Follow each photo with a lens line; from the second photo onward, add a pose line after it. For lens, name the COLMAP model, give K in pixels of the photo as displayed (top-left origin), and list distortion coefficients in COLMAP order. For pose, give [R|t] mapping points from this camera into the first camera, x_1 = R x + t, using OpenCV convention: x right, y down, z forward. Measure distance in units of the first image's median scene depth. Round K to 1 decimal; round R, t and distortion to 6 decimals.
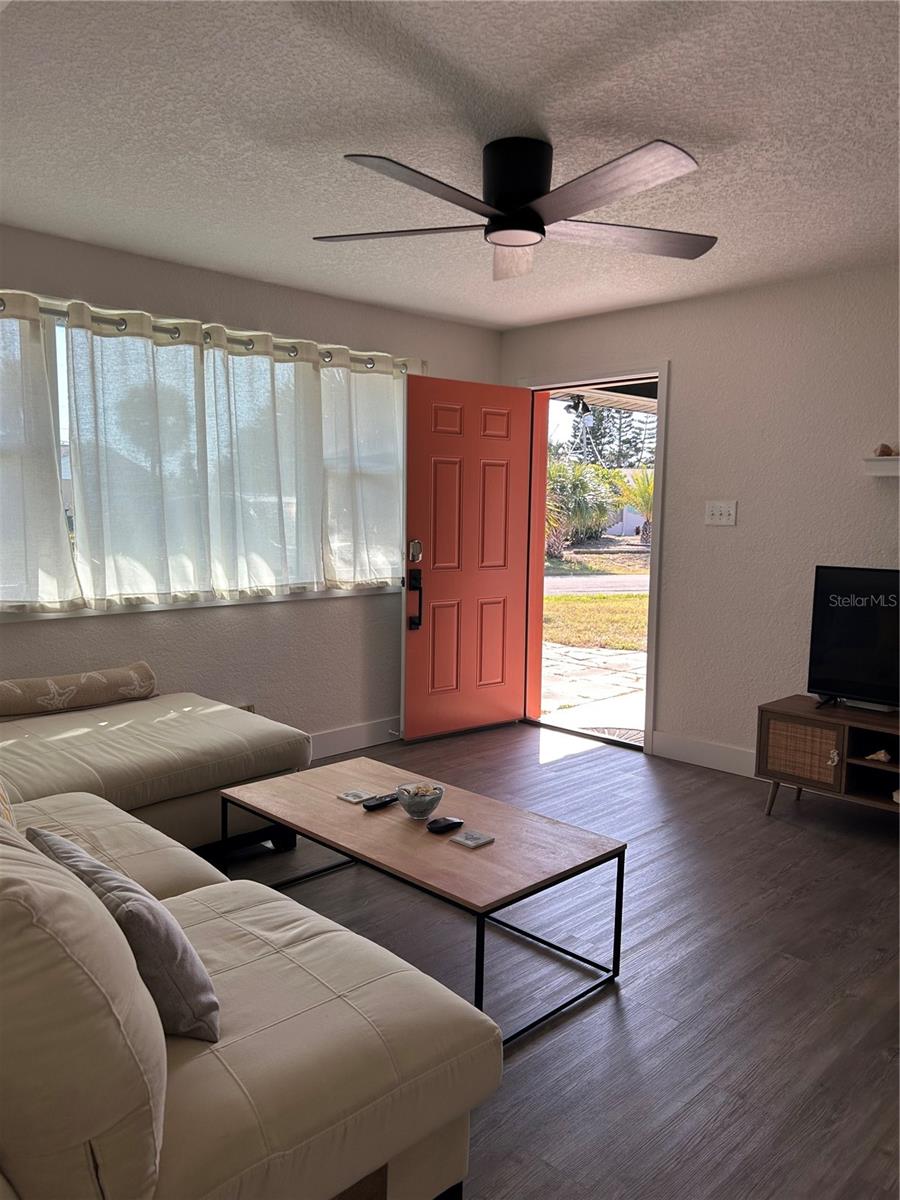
lens RADIAL K [[897.3, 0, 455.5], [0, 897.3, 601.9], [0, 0, 1]] dist [0.061138, -0.064216]
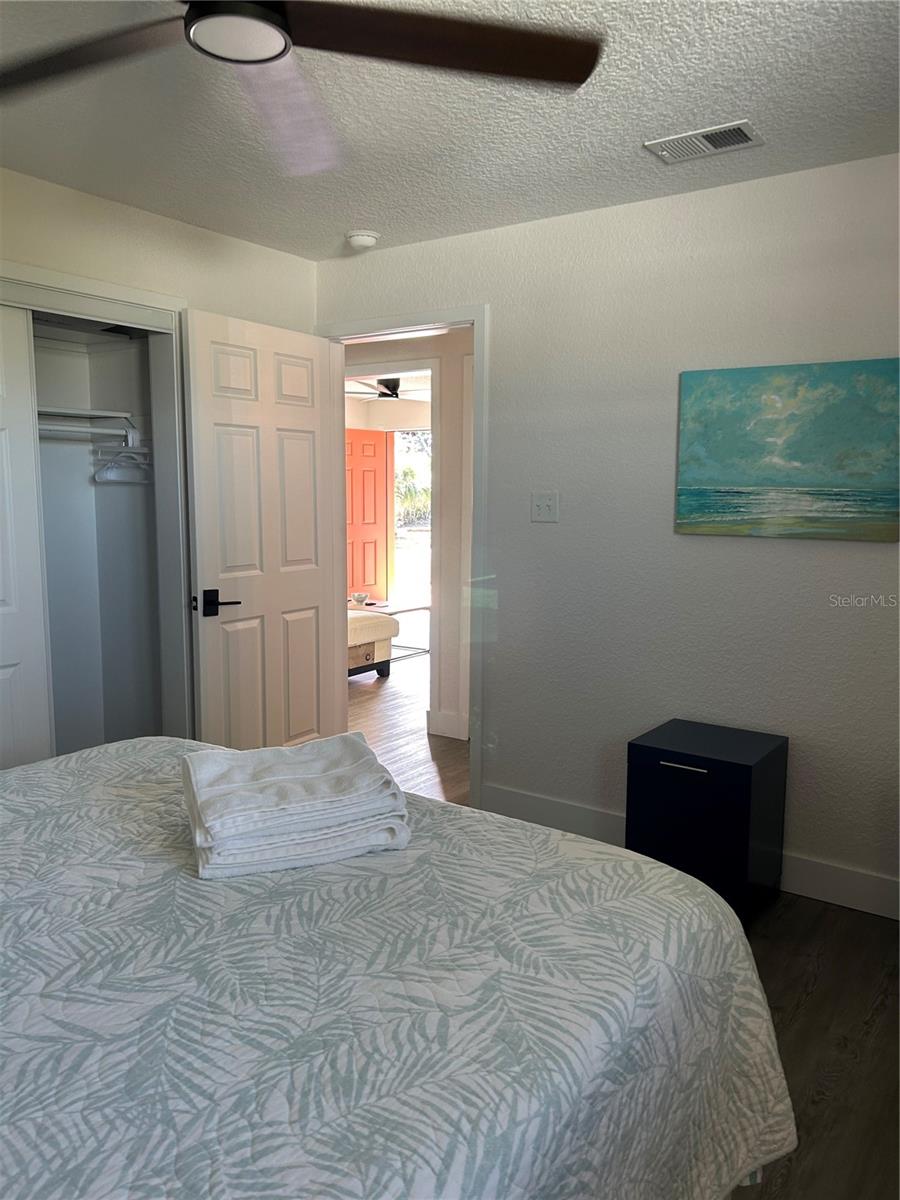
lens RADIAL K [[897.3, 0, 450.1], [0, 897.3, 607.3], [0, 0, 1]] dist [0.061138, -0.064216]
pose [[0.983383, -0.031289, 0.178825, -0.024378], [0.027133, 0.999303, 0.025645, 0.016794], [-0.179502, -0.020367, 0.983547, -0.164497]]
